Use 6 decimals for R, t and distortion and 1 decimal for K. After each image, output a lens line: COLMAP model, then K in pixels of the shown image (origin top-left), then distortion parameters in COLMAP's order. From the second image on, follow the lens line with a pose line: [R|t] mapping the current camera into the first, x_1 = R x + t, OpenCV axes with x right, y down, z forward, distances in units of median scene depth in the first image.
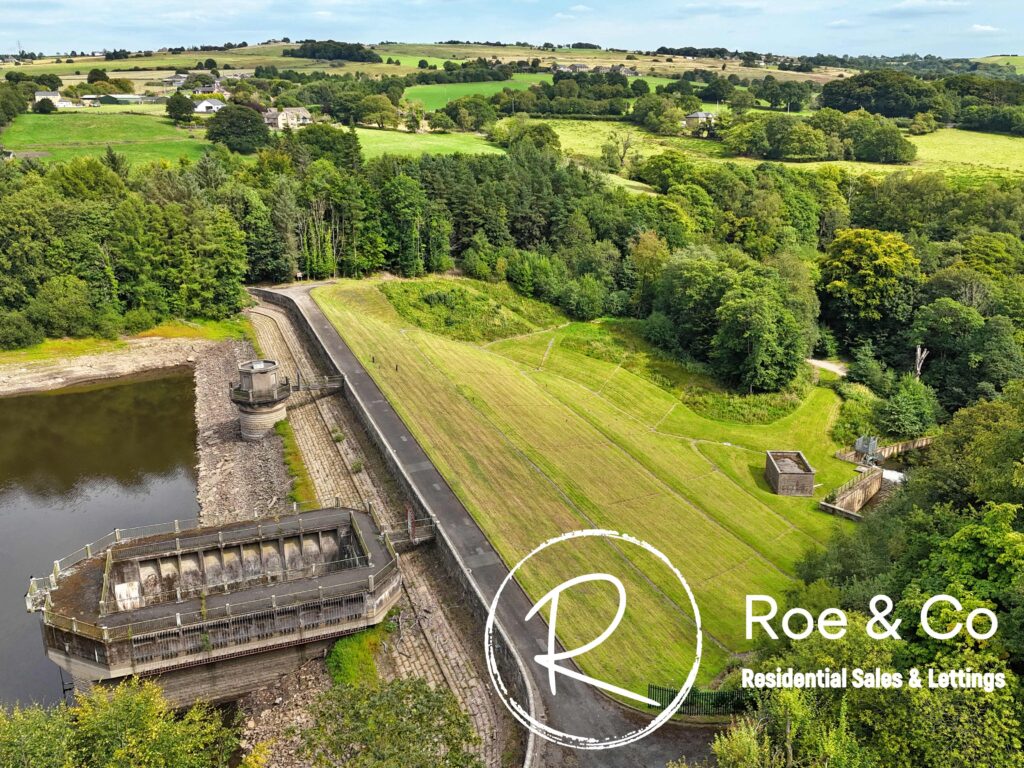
lens RADIAL K [[907.8, 0, 524.2], [0, 907.8, 380.3], [0, 0, 1]] dist [0.087264, -0.104531]
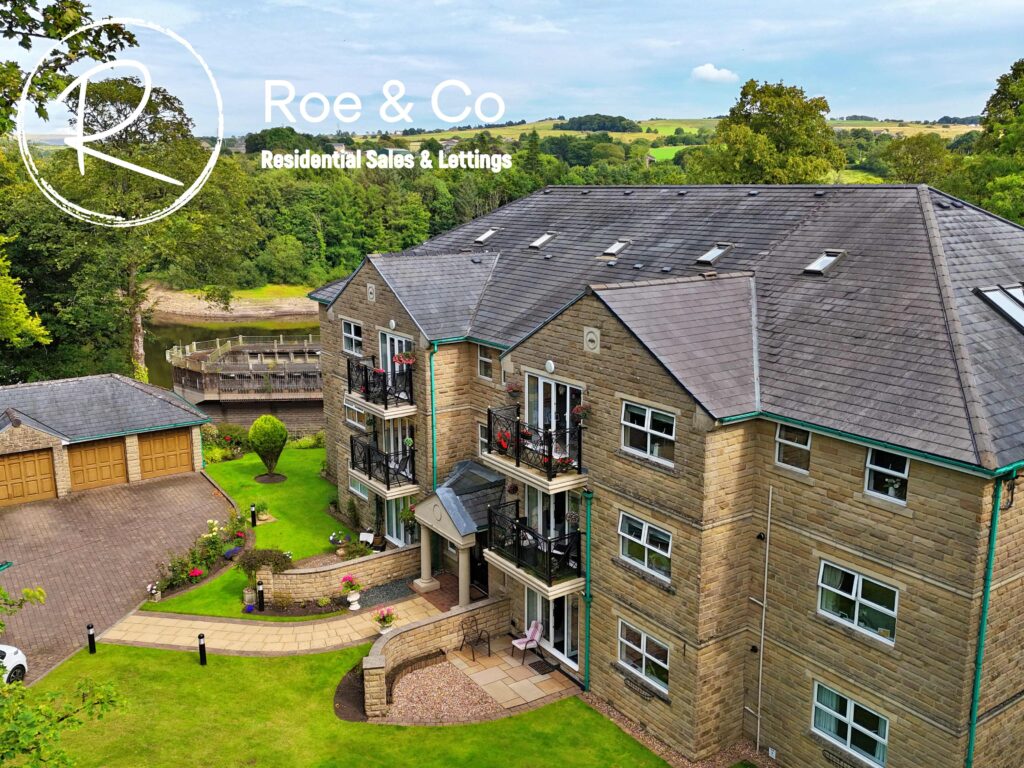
lens RADIAL K [[907.8, 0, 524.2], [0, 907.8, 380.3], [0, 0, 1]] dist [0.087264, -0.104531]
pose [[0.959270, 0.066341, -0.274592, 0.161610], [-0.088062, 0.993823, -0.067534, 0.130256], [0.268416, 0.088965, 0.959186, -0.094261]]
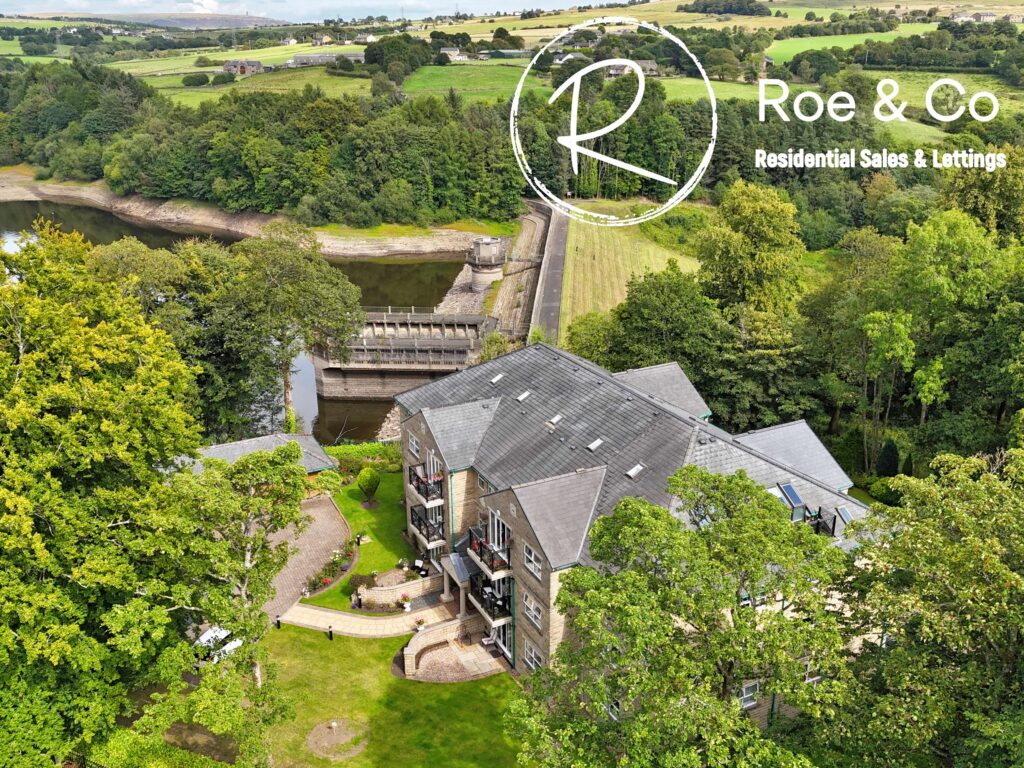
lens RADIAL K [[907.8, 0, 524.2], [0, 907.8, 380.3], [0, 0, 1]] dist [0.087264, -0.104531]
pose [[0.915866, 0.137094, -0.377353, 0.224334], [-0.120619, 0.990430, 0.067075, 0.067982], [0.382937, -0.015916, 0.923637, -0.197846]]
